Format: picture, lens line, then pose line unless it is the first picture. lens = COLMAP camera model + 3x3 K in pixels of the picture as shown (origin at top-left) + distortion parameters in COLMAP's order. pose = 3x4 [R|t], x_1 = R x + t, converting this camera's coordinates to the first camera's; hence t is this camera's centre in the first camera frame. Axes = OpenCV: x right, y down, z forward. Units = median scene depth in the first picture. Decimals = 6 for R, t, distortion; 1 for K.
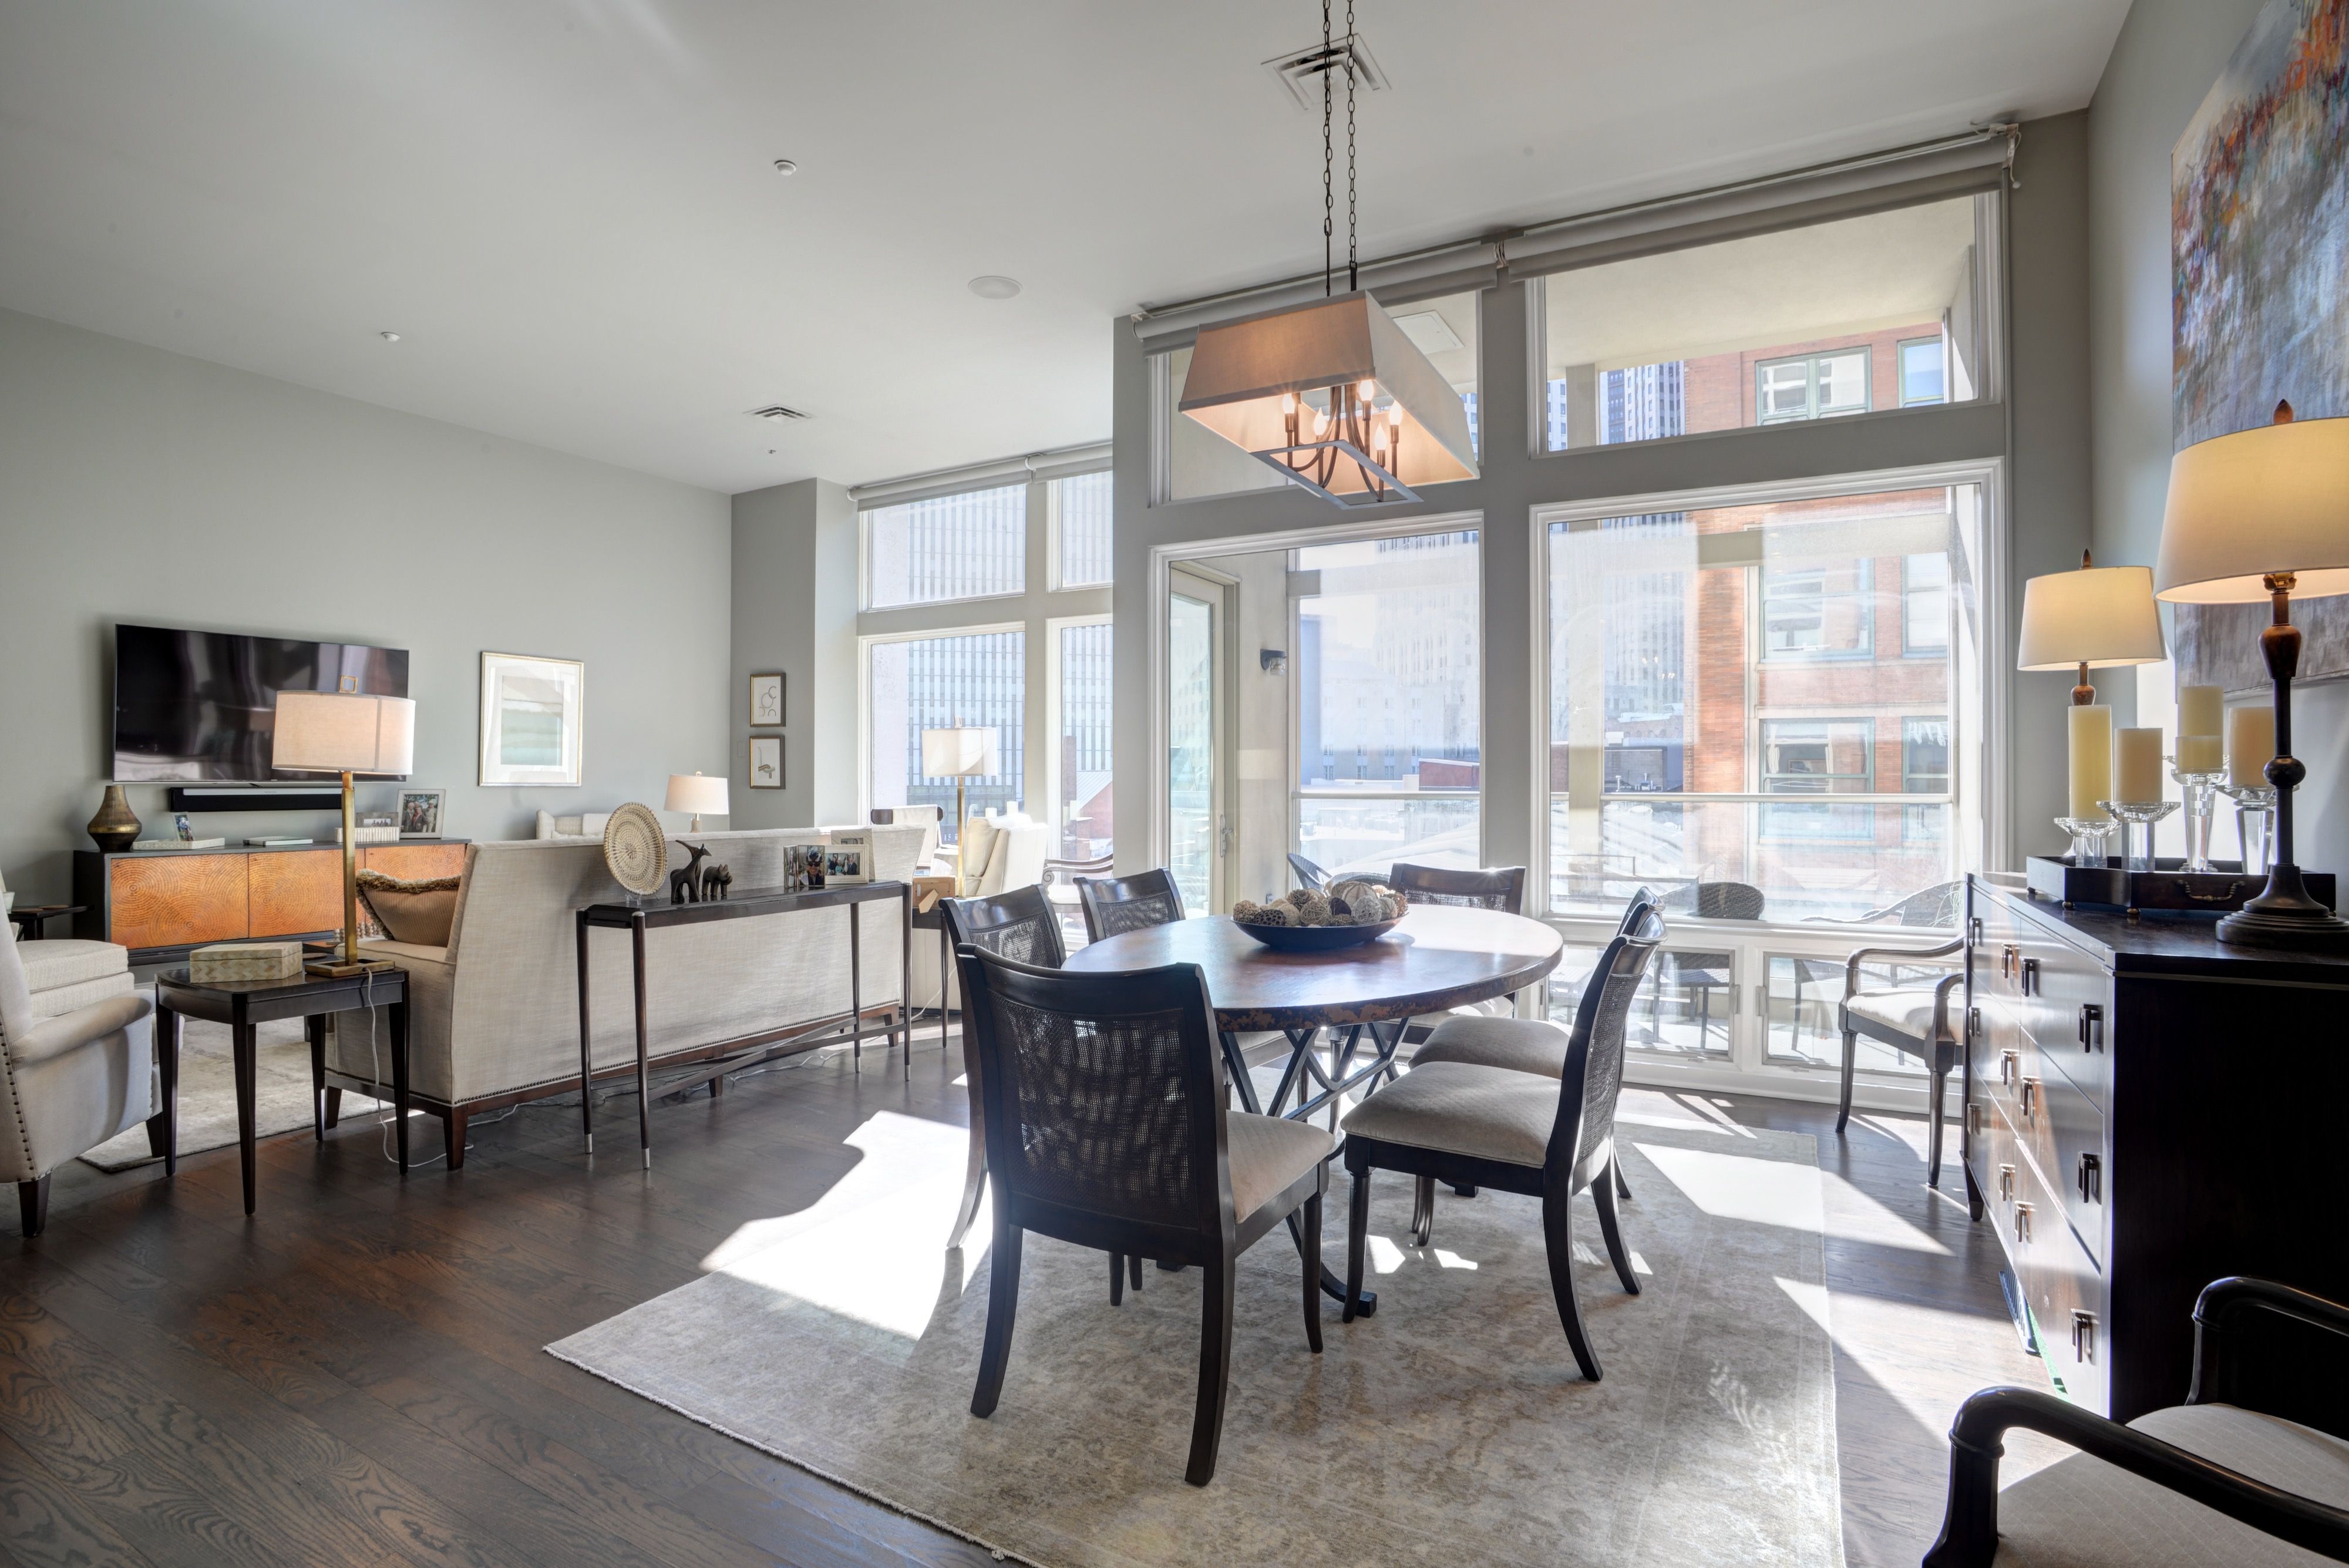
lens RADIAL K [[1173.5, 0, 1174.5], [0, 1173.5, 784.0], [0, 0, 1]] dist [-0.062152, 0.035797]
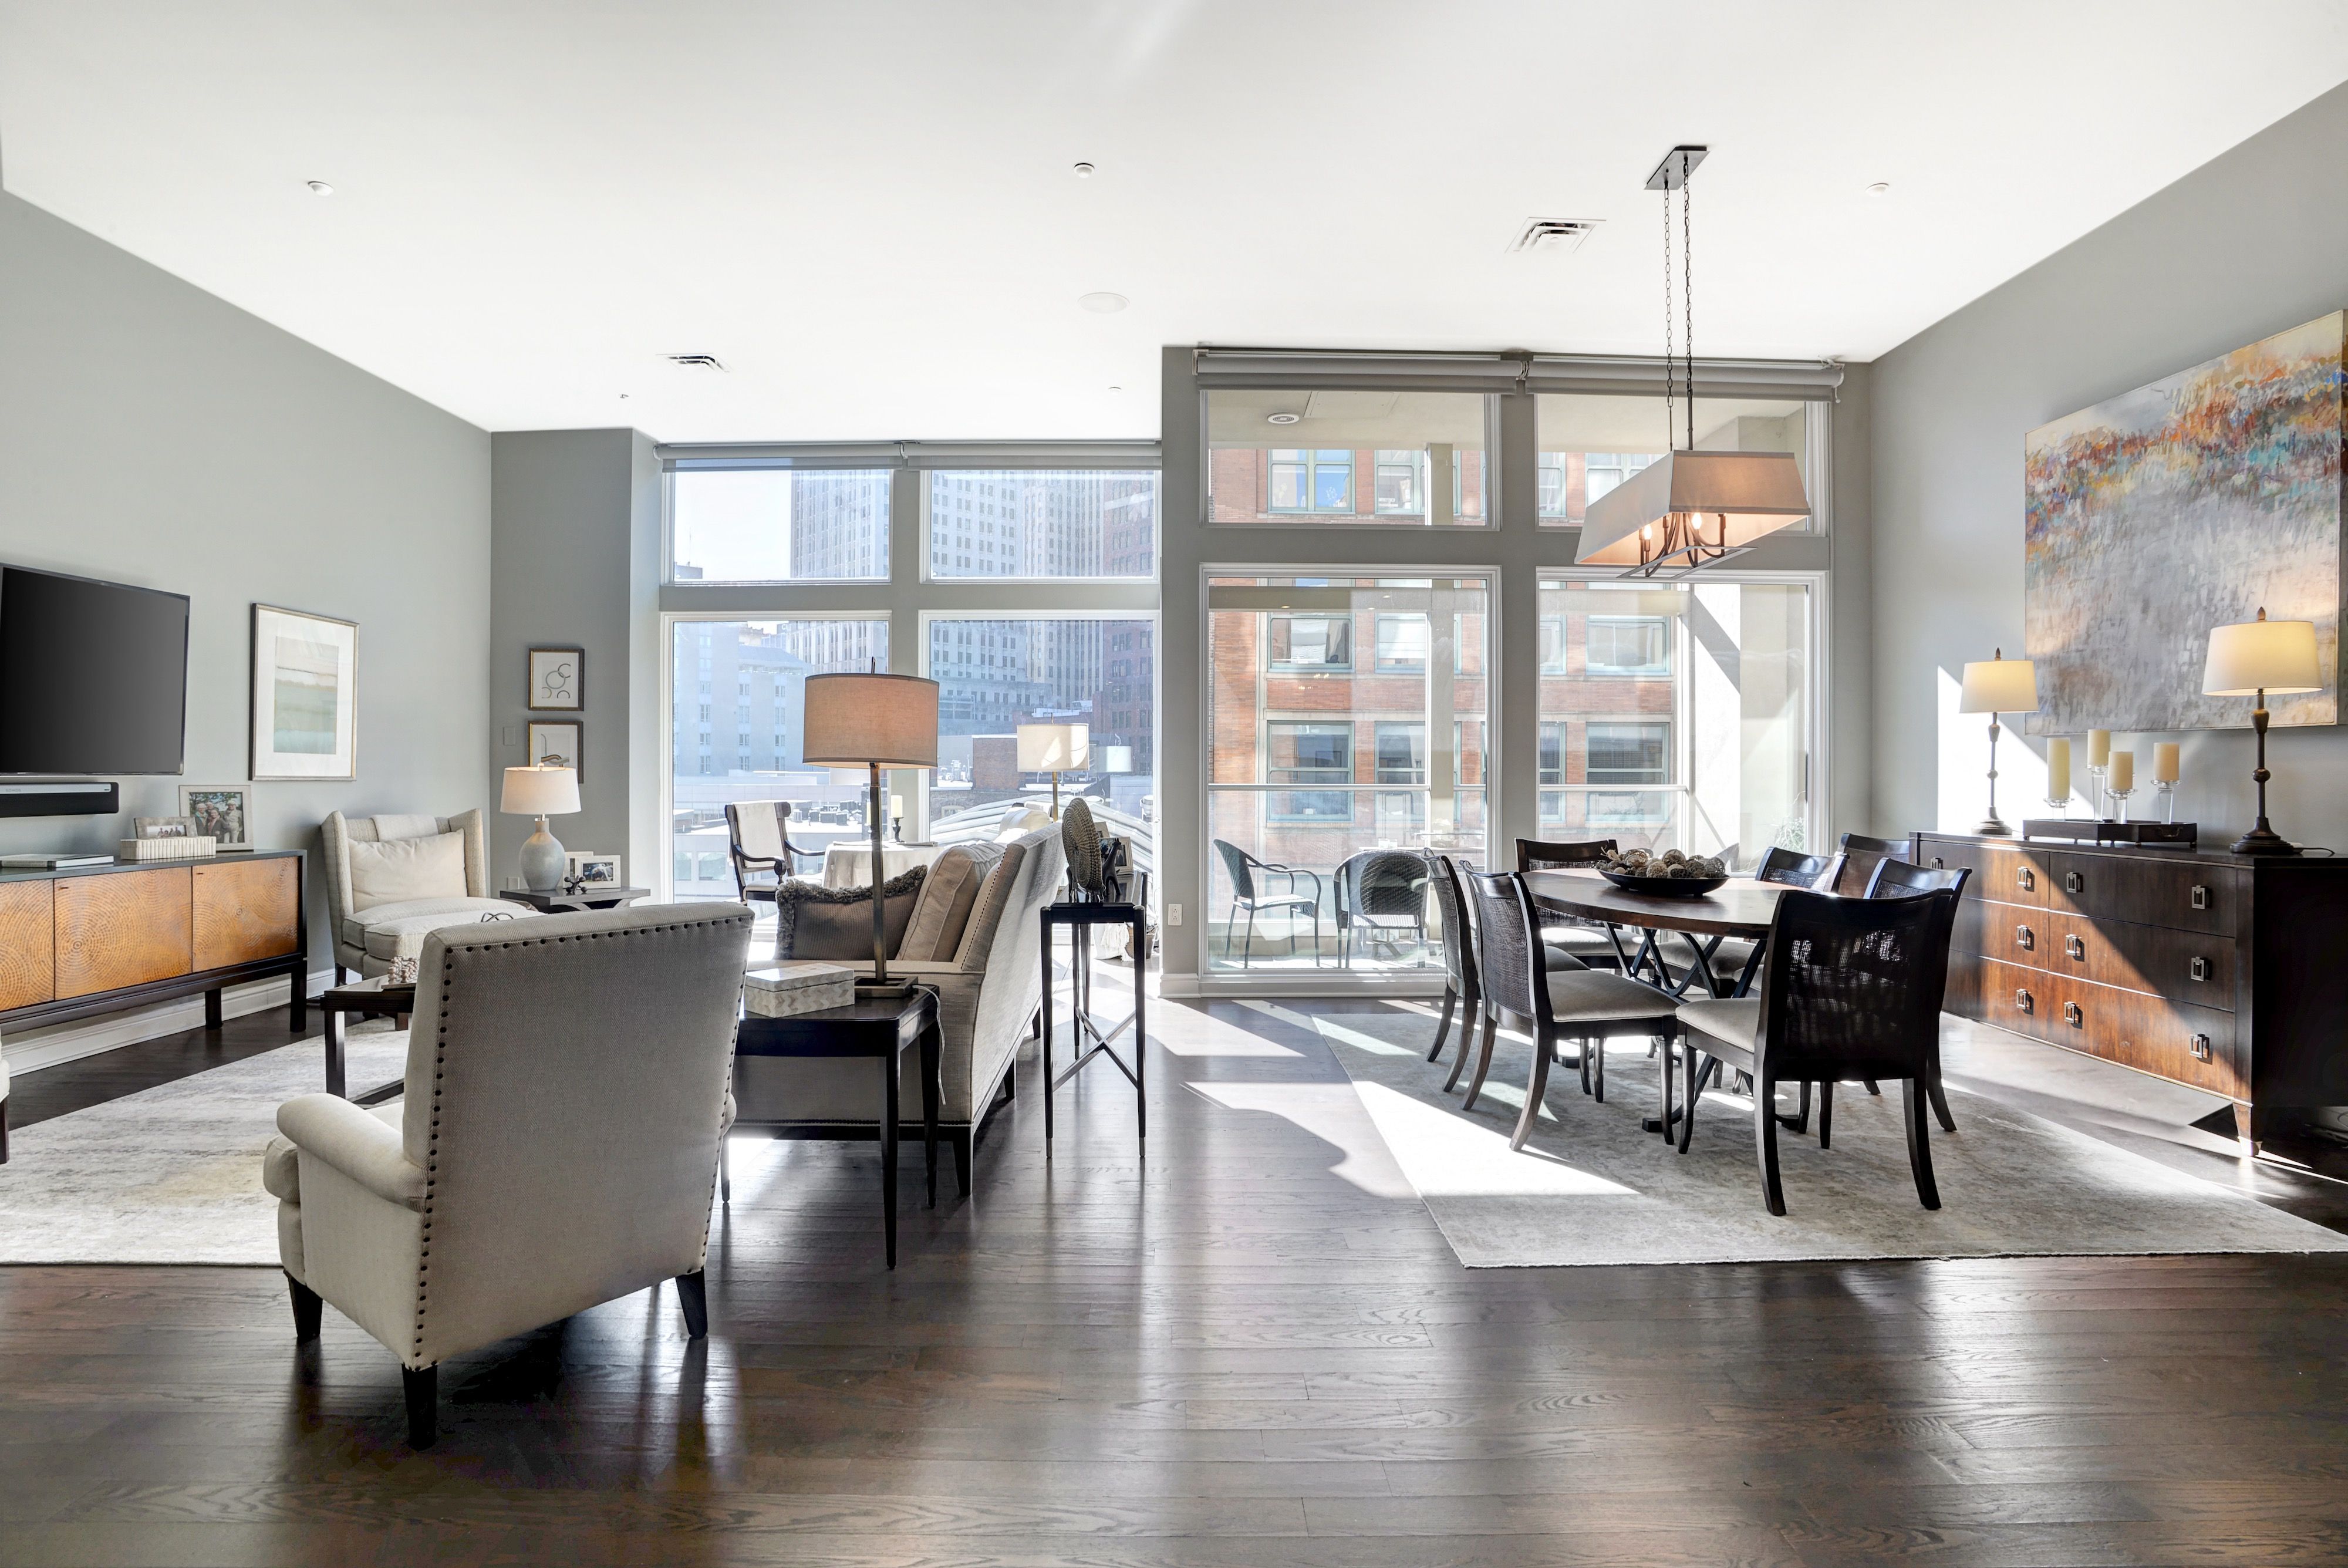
lens RADIAL K [[1173.1, 0, 1174.0], [0, 1173.1, 784.0], [0, 0, 1]] dist [-0.062152, 0.035797]
pose [[0.863995, -0.004574, 0.503480, -0.444353], [0.000351, 0.999964, 0.008482, -0.002192], [-0.503501, -0.007152, 0.863965, 0.038682]]
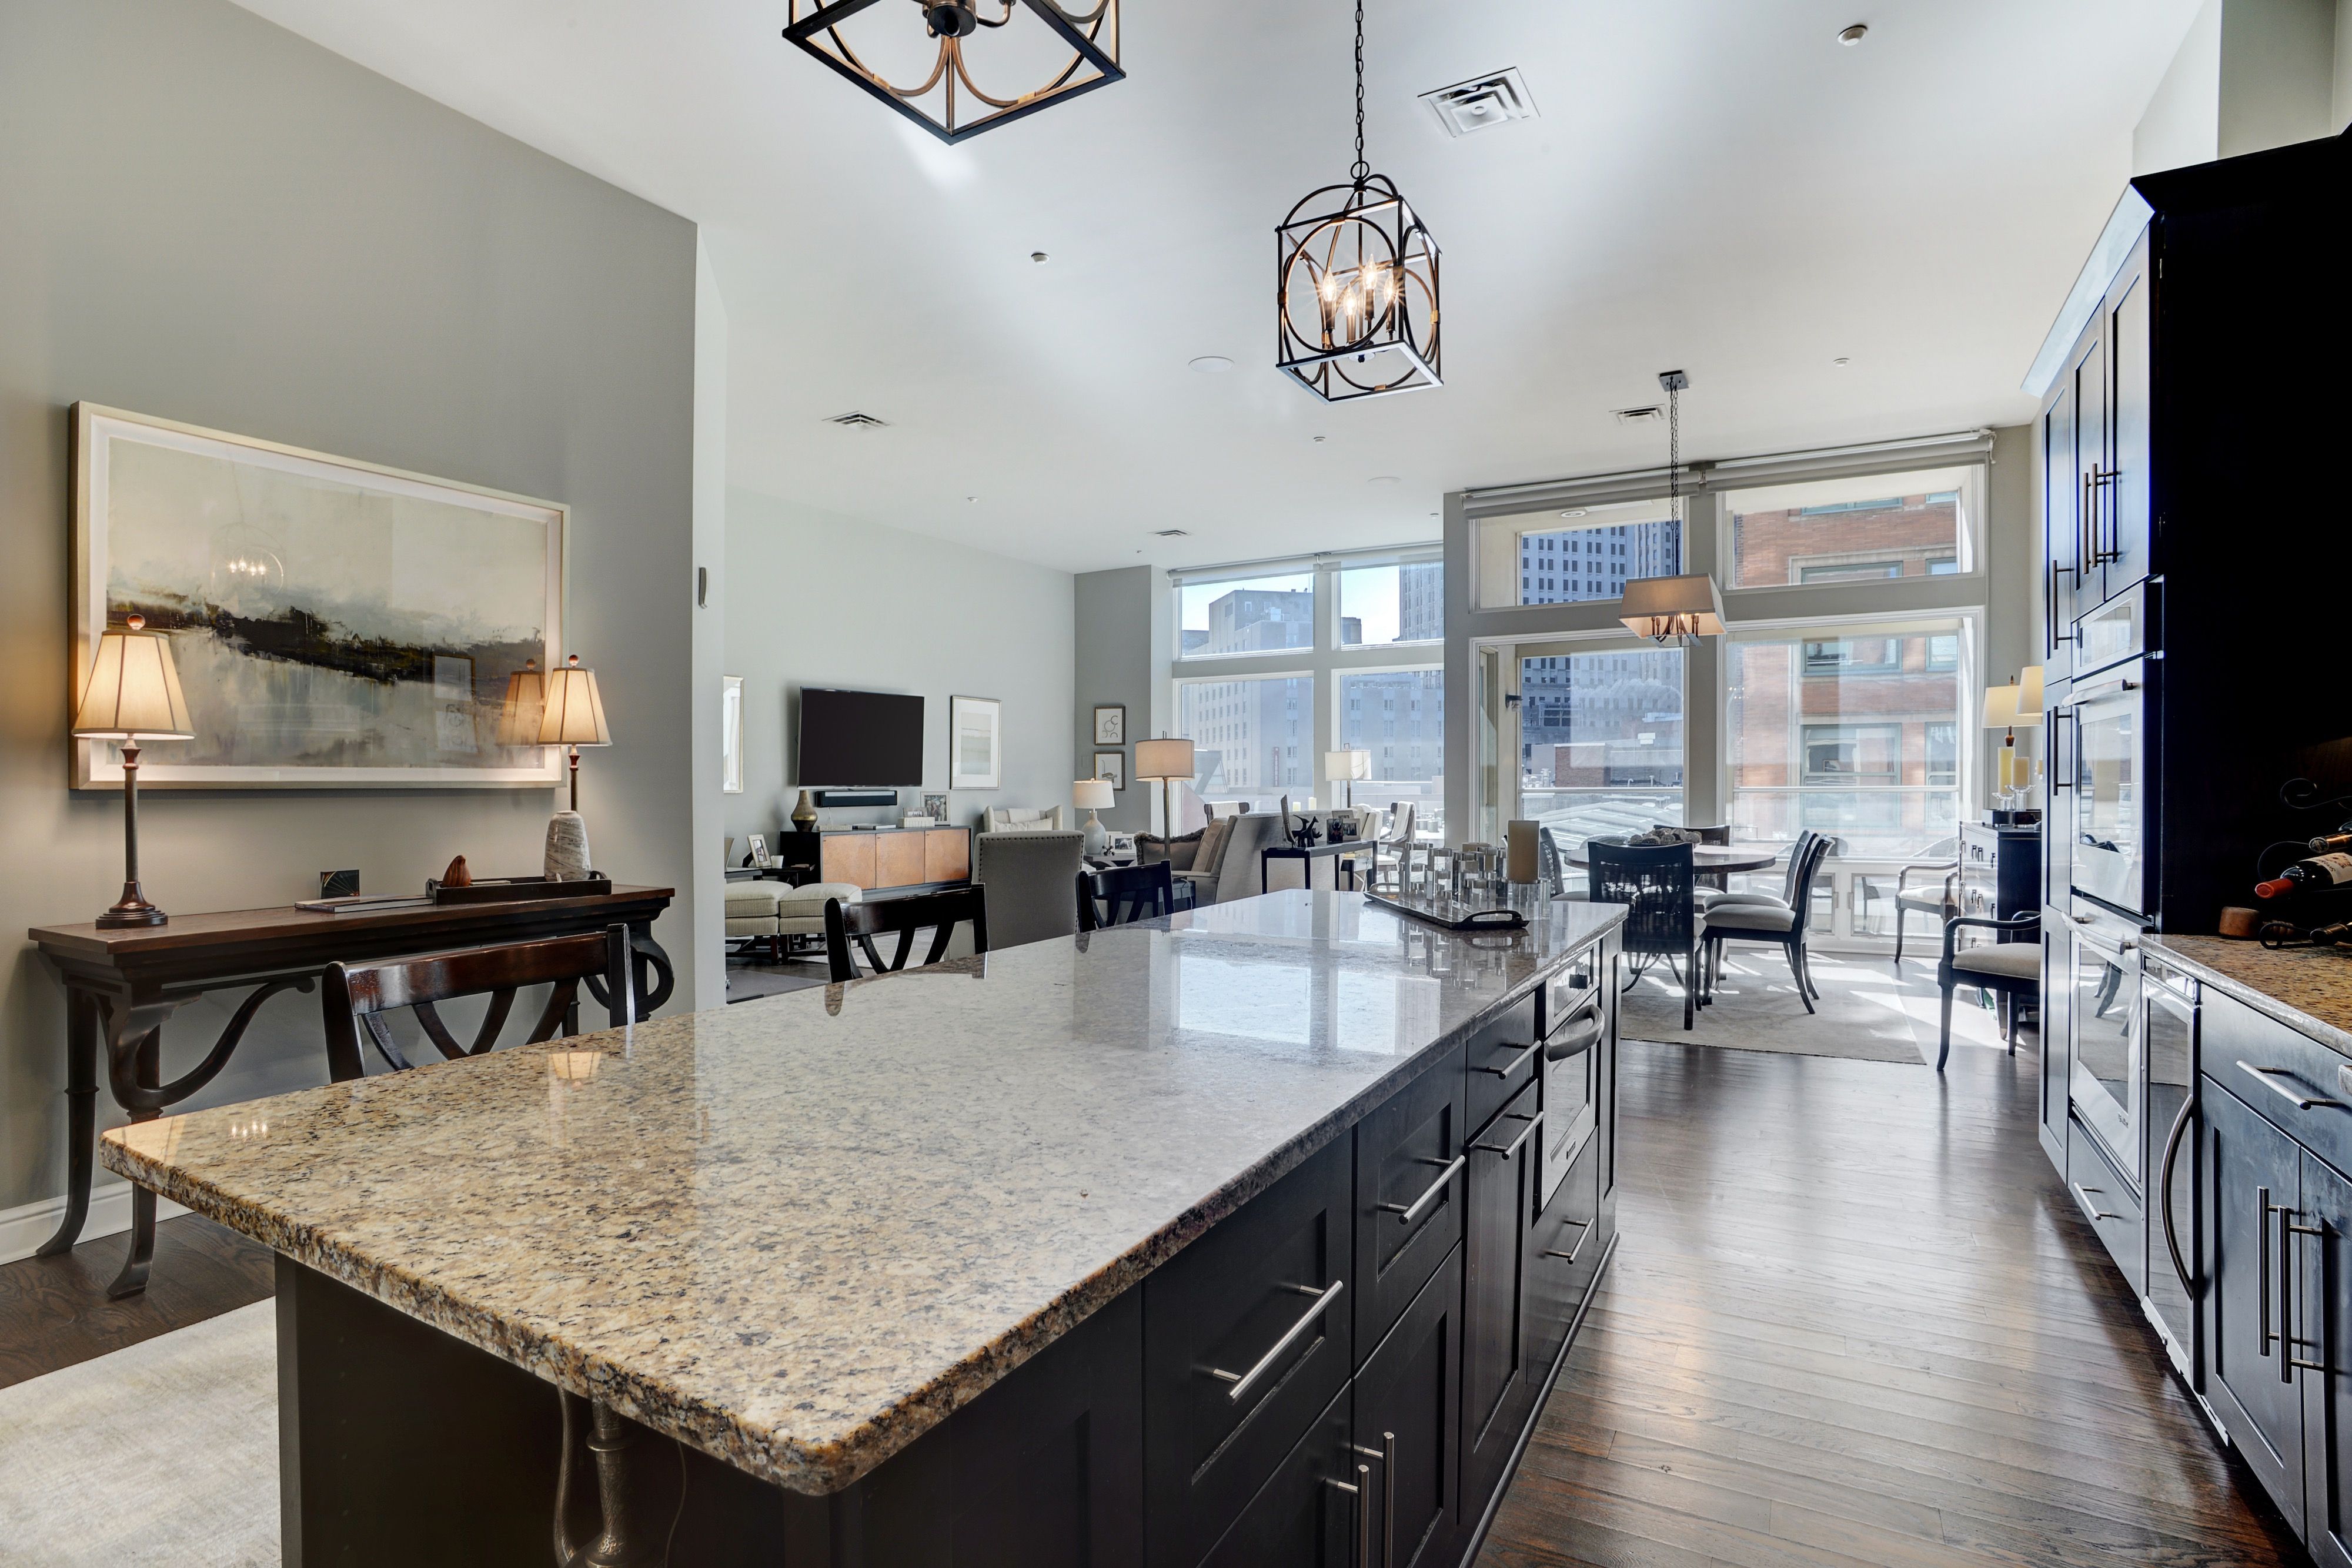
lens RADIAL K [[1225.5, 0, 1211.1], [0, 1225.5, 810.7], [0, 0, 1]] dist [0.000534, 0.000402]
pose [[0.999262, -0.008968, 0.037347, -0.329250], [0.008237, 0.999772, 0.019697, 0.000708], [-0.037515, -0.019374, 0.999108, -0.513812]]
